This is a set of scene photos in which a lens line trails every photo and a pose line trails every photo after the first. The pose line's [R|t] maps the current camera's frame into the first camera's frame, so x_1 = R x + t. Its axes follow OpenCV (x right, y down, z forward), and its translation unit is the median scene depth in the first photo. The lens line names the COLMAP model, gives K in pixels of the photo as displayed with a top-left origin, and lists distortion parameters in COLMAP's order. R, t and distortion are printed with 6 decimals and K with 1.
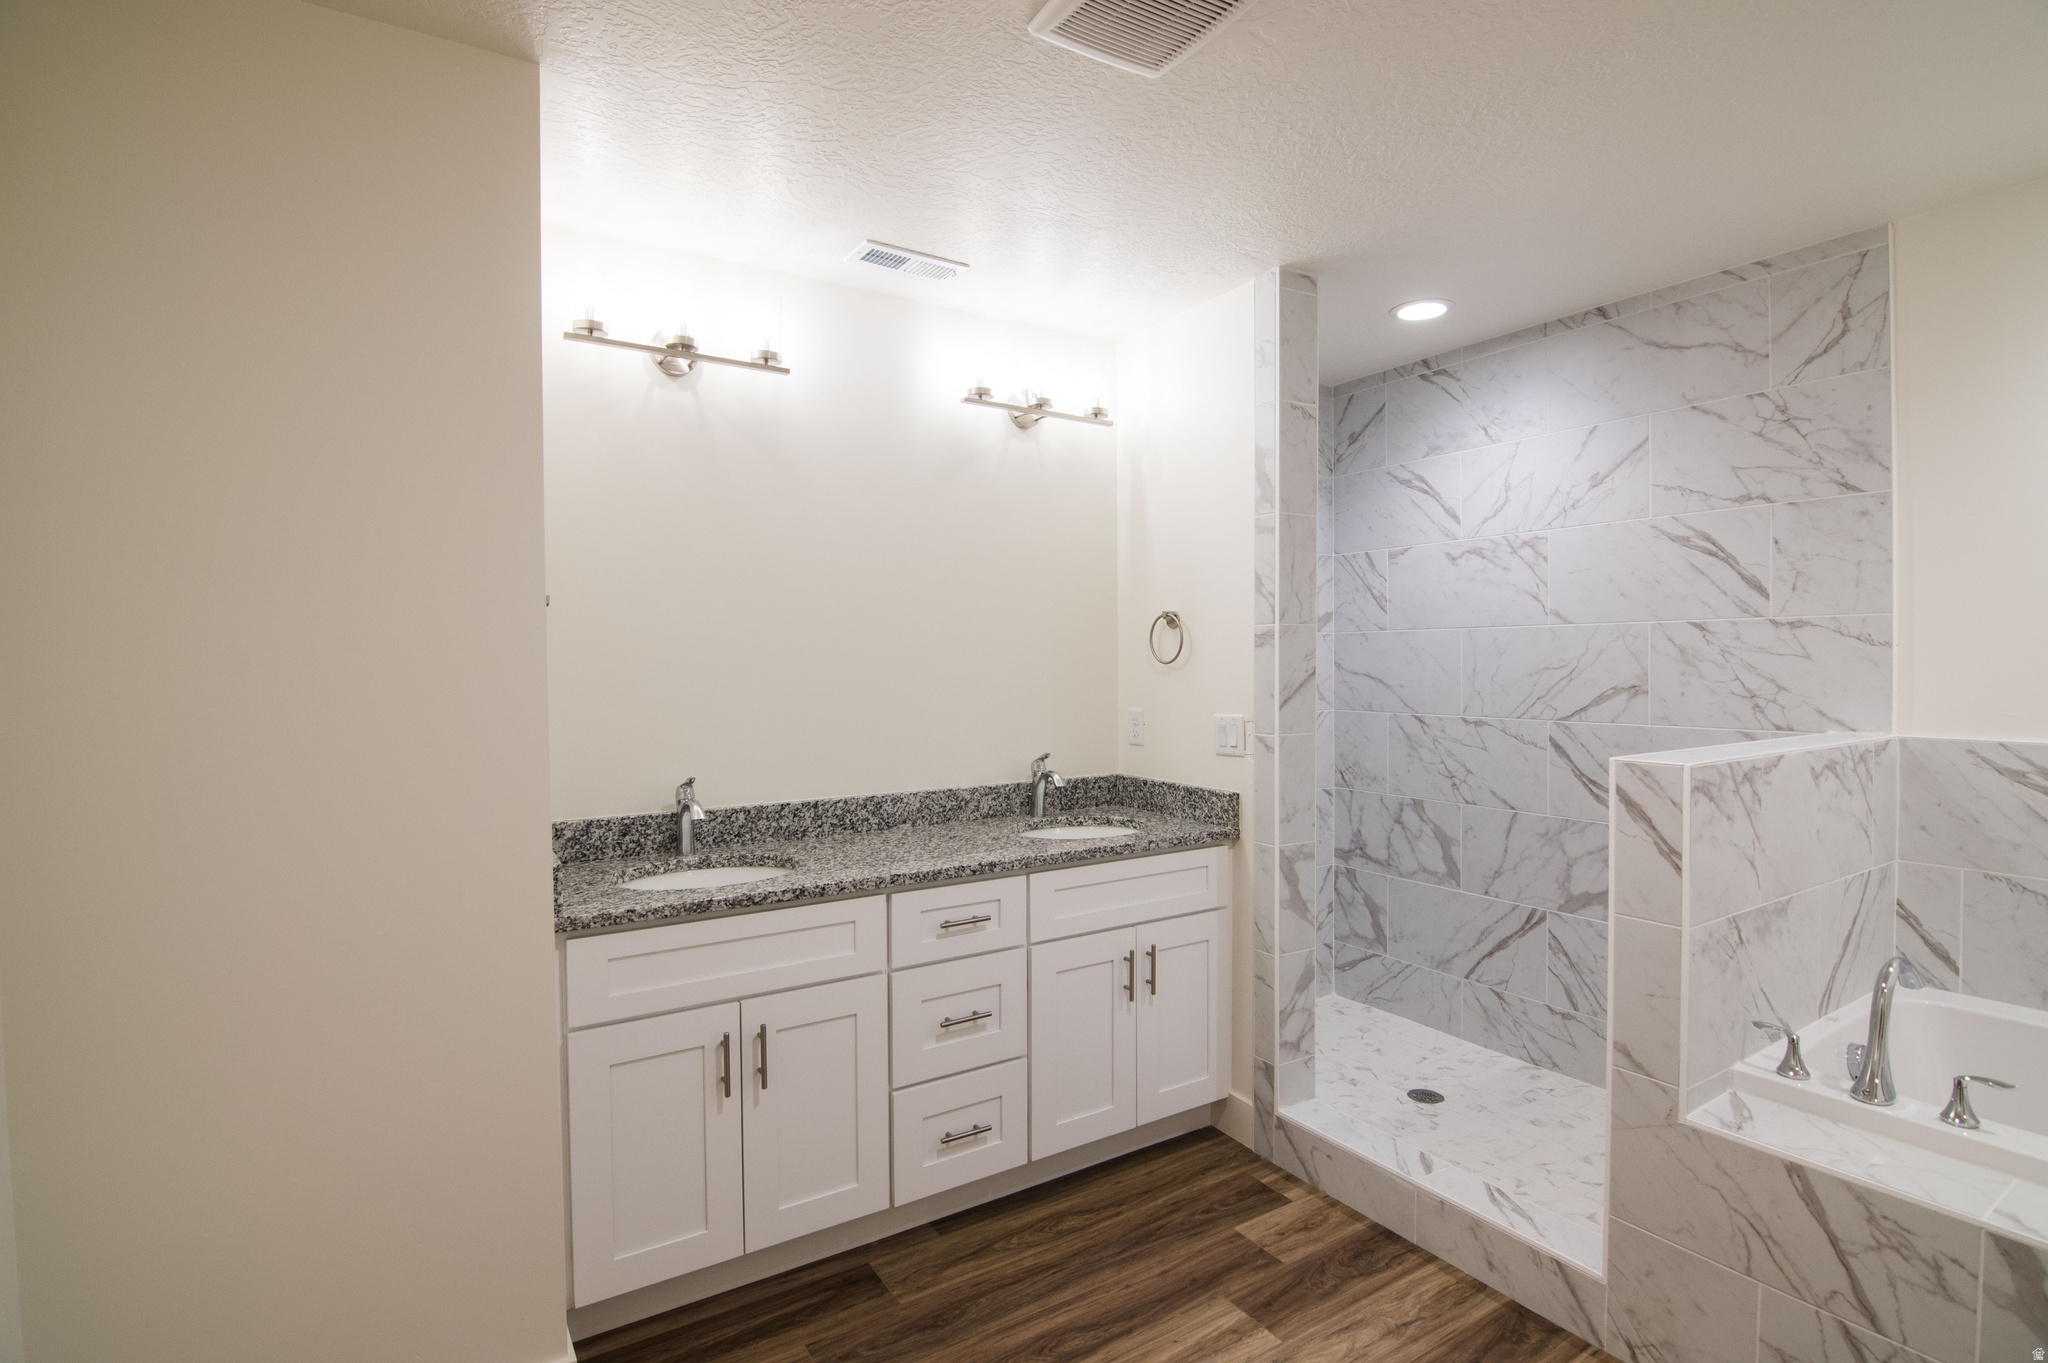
lens RADIAL K [[984.4, 0, 1024.0], [0, 984.4, 681.5], [0, 0, 1]] dist [-0.006030, -0.010569]
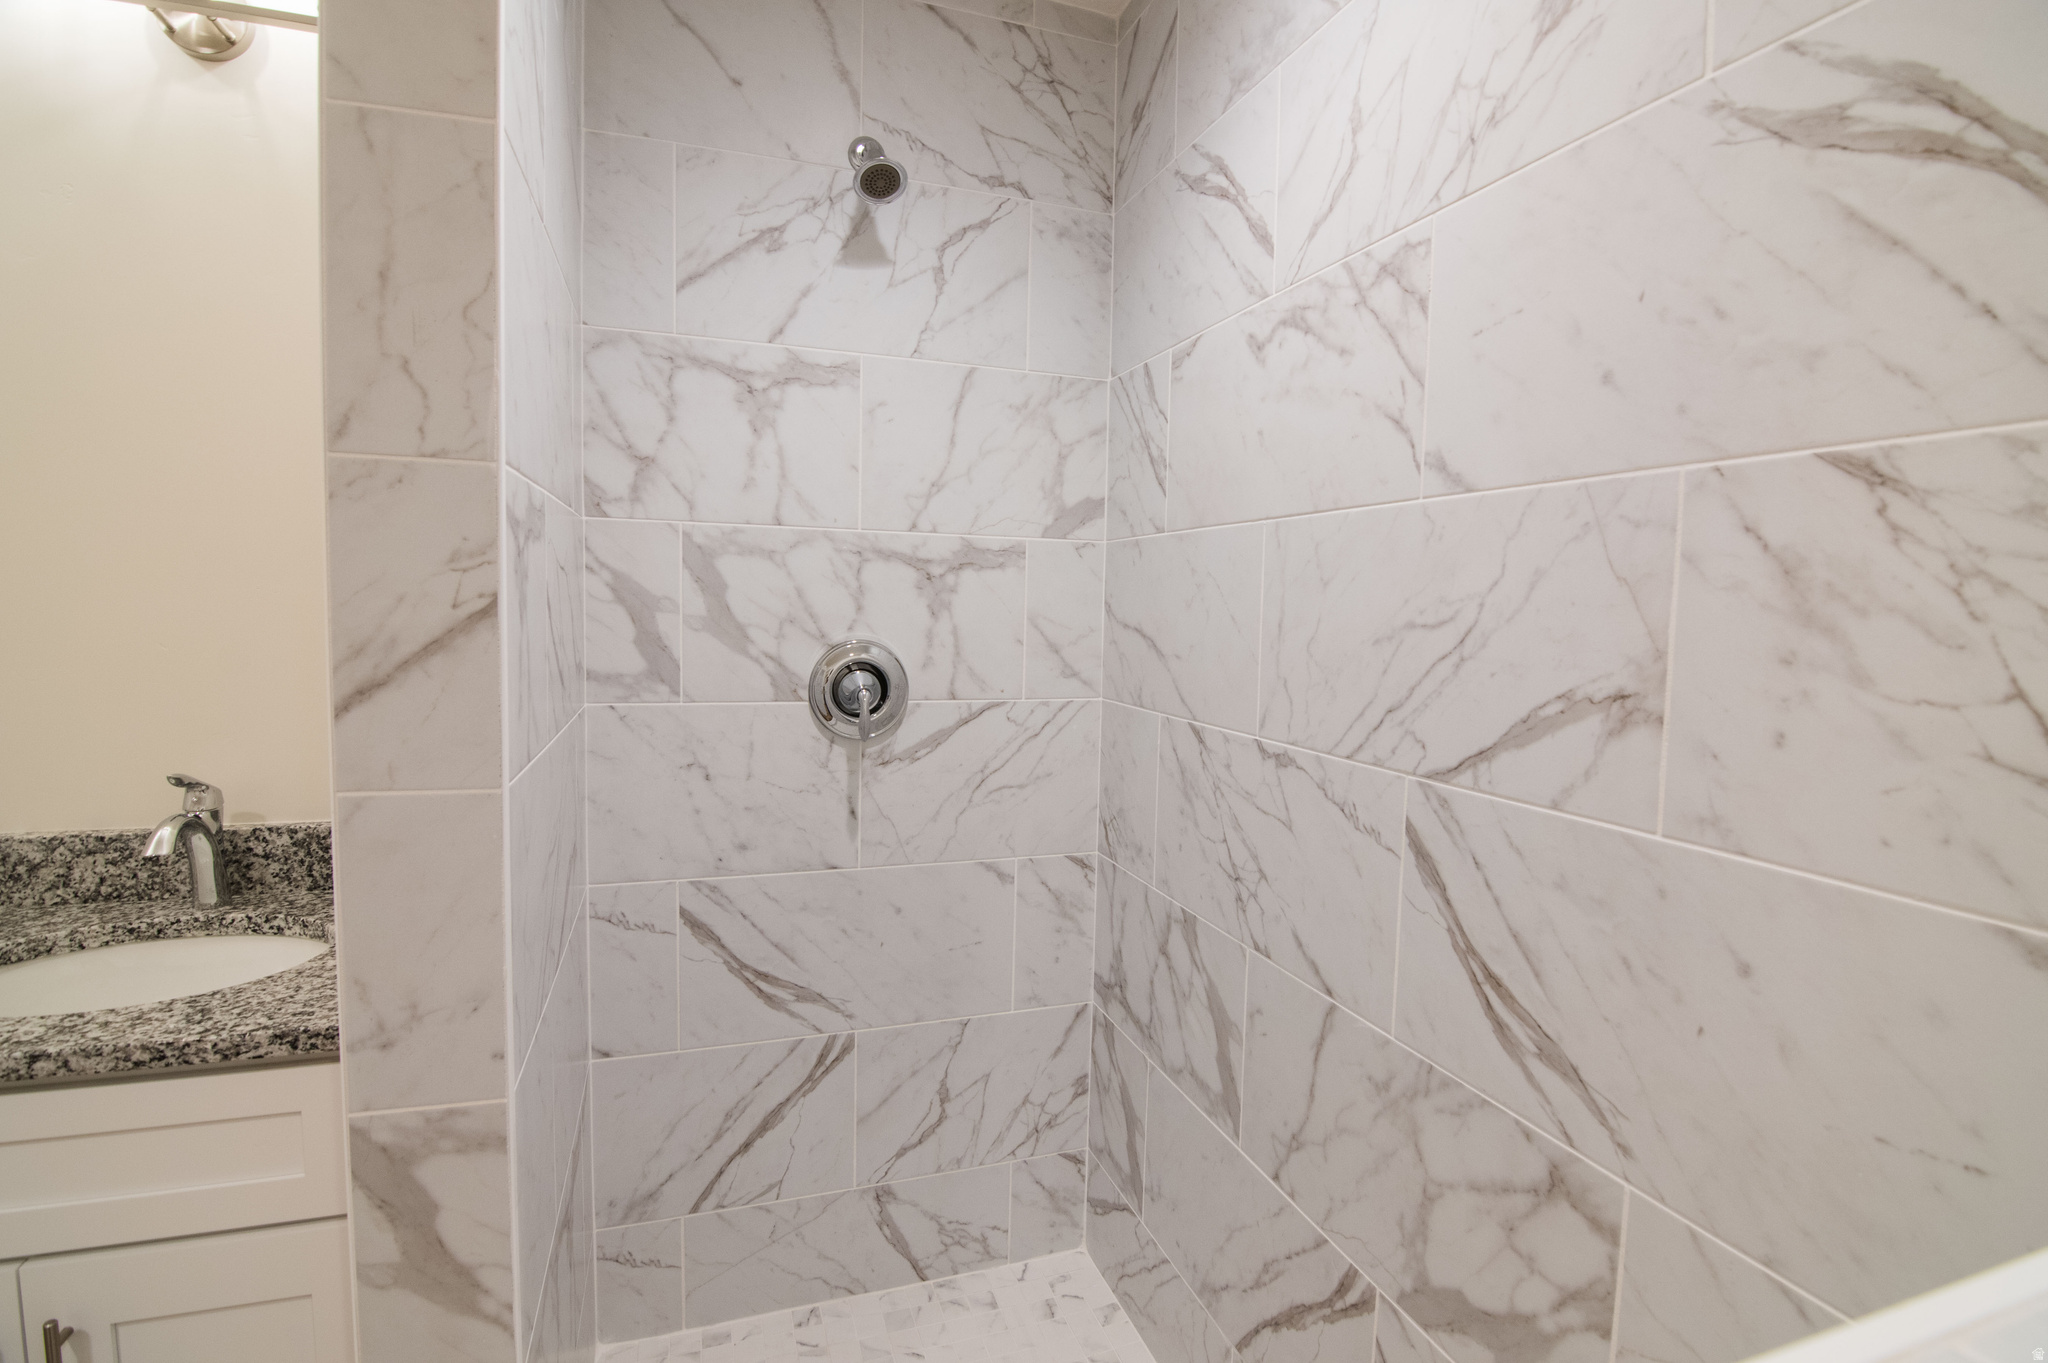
lens RADIAL K [[984.4, 0, 1024.0], [0, 984.4, 681.5], [0, 0, 1]] dist [-0.006030, -0.010569]
pose [[0.973439, 0.047662, -0.223930, 0.468990], [-0.035041, 0.997583, 0.060003, -0.009541], [0.226249, -0.050563, 0.972756, 0.617758]]
